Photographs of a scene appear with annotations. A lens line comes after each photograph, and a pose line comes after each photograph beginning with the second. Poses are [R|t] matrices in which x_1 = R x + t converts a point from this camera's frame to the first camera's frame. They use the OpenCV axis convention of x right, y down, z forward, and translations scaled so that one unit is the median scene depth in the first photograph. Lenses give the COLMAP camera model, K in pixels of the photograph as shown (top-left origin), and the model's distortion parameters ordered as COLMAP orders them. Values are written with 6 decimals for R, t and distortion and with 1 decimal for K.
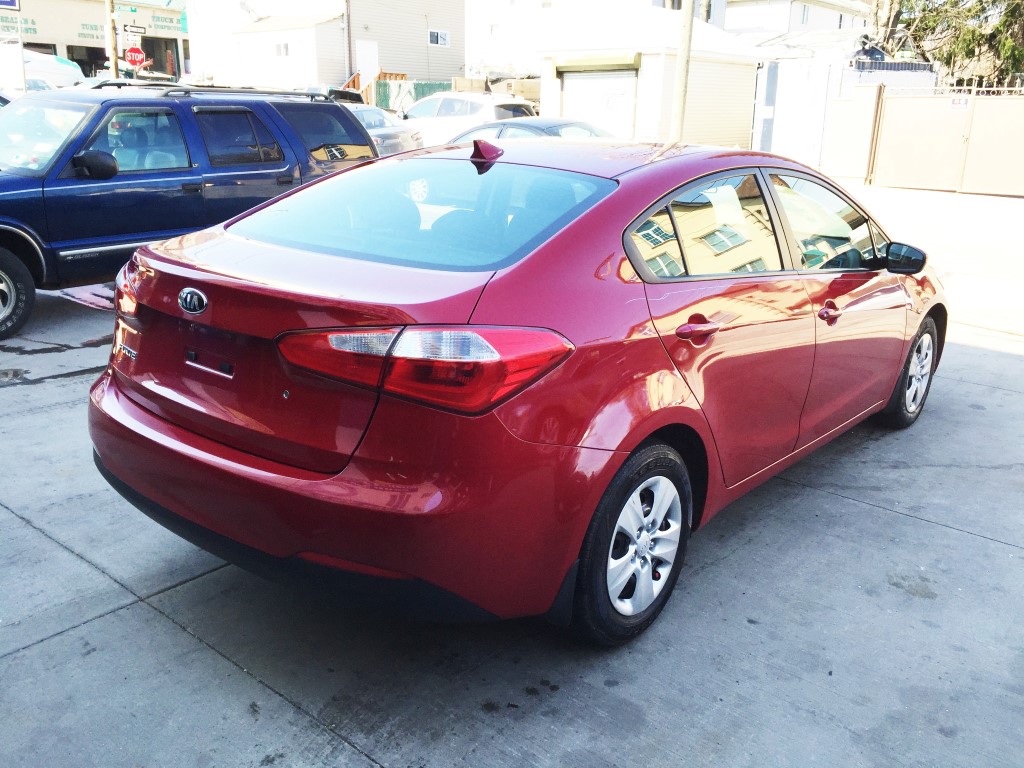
lens RADIAL K [[872.6, 0, 512.4], [0, 872.6, 379.6], [0, 0, 1]] dist [0.072106, -0.100609]
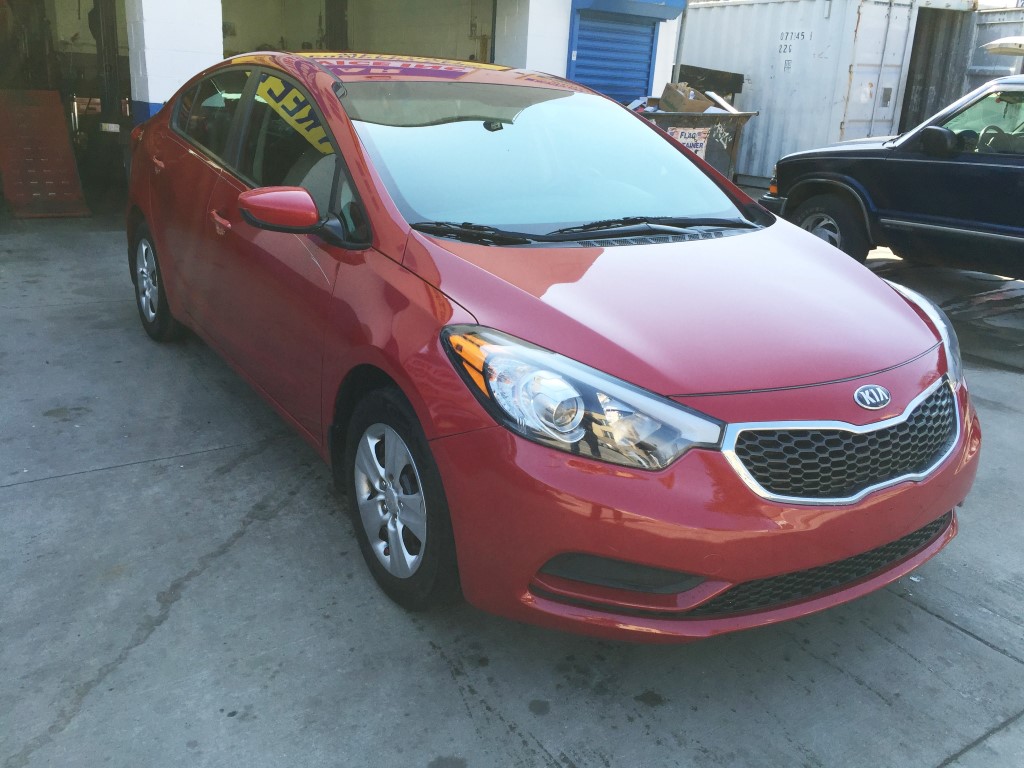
lens RADIAL K [[872.6, 0, 513.5], [0, 872.6, 382.0], [0, 0, 1]] dist [0.072106, -0.100609]
pose [[-0.279188, 0.270591, -0.921322, 1.354406], [-0.330309, 0.873859, 0.356744, -0.415491], [0.901637, 0.403920, -0.154592, 1.696789]]
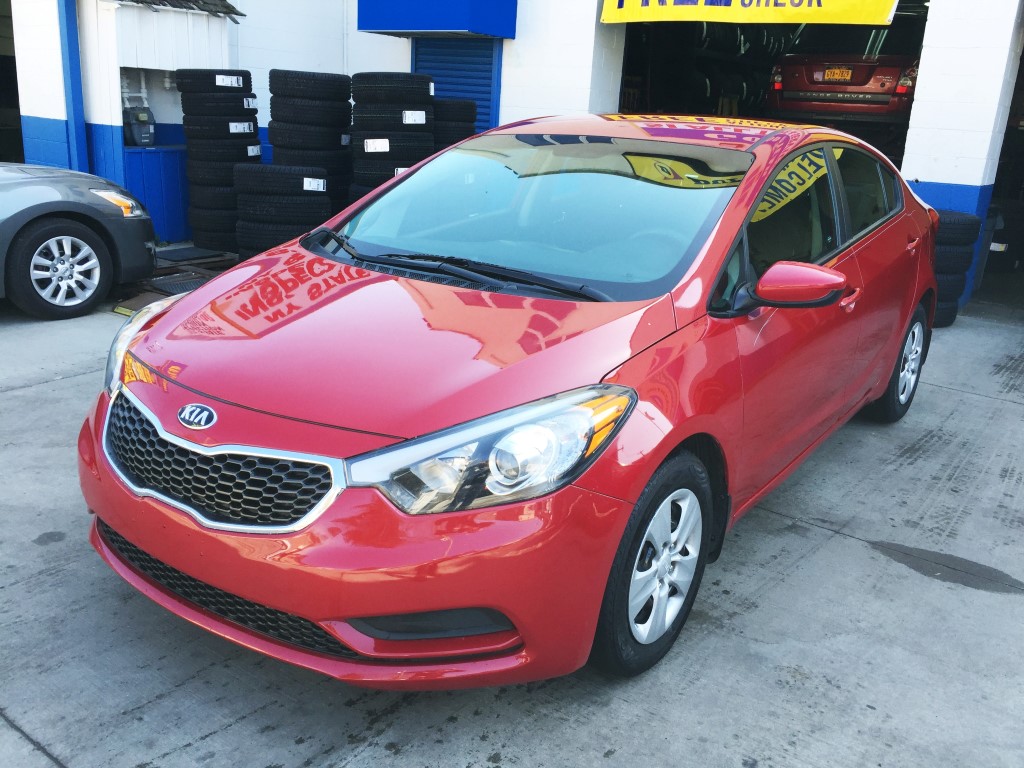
lens RADIAL K [[872.6, 0, 512.7], [0, 872.6, 385.7], [0, 0, 1]] dist [0.072106, -0.100609]
pose [[-0.994346, -0.050096, -0.093629, 0.469405], [-0.093710, 0.828681, 0.551821, -0.670242], [0.049945, 0.557475, -0.828690, 2.409358]]
